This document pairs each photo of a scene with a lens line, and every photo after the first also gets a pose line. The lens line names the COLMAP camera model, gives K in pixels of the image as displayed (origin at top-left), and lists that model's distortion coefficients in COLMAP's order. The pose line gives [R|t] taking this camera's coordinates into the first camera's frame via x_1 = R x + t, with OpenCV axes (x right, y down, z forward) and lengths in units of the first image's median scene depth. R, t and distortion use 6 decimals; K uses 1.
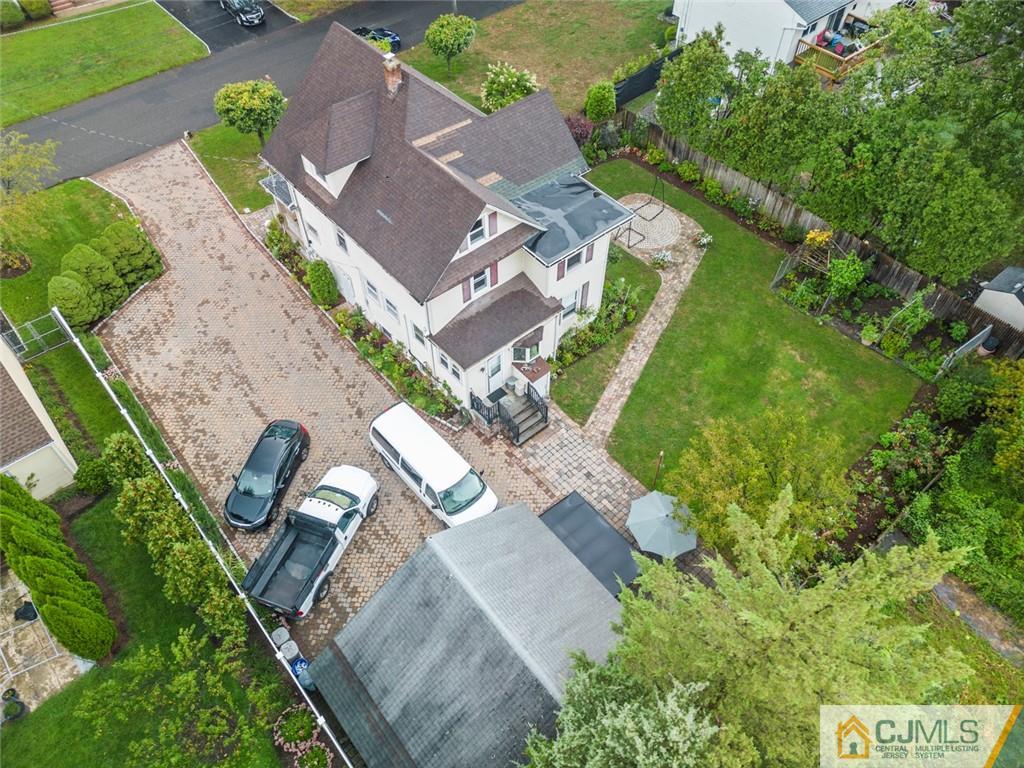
lens RADIAL K [[715.7, 0, 518.5], [0, 715.7, 385.4], [0, 0, 1]] dist [0.042439, -0.028894]
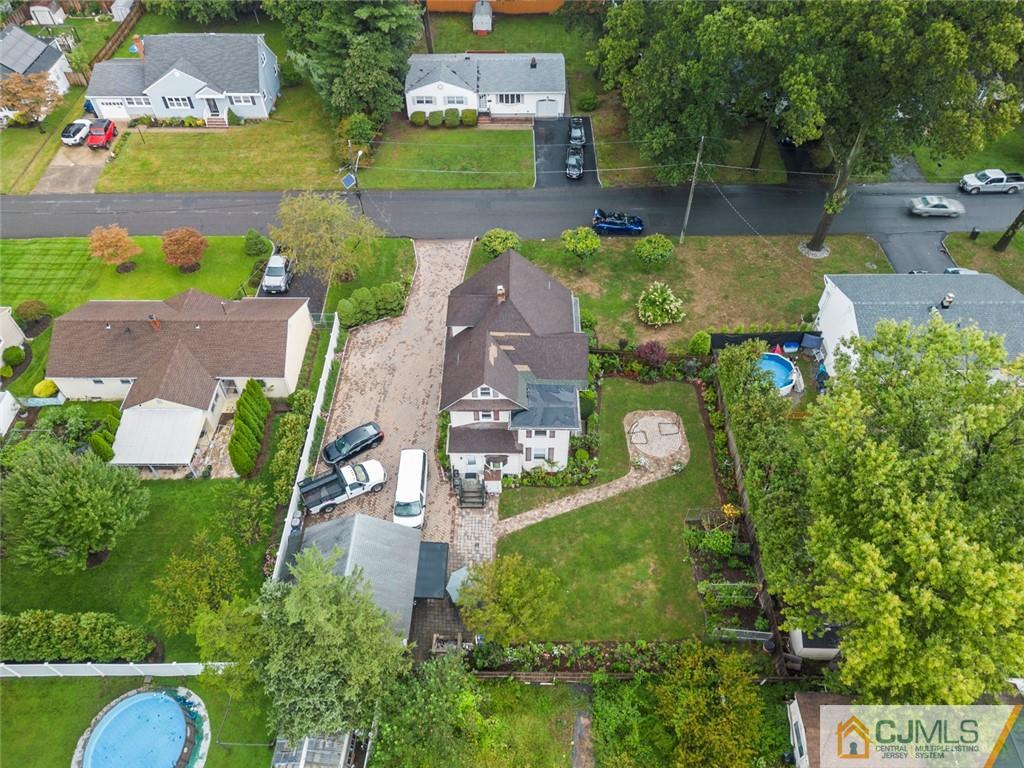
lens RADIAL K [[715.7, 0, 509.7], [0, 715.7, 377.2], [0, 0, 1]] dist [0.042439, -0.028894]
pose [[0.755378, 0.491158, -0.433783, 0.655975], [-0.508299, 0.856959, 0.085166, -0.375529], [0.413564, 0.156159, 0.896983, -0.526660]]
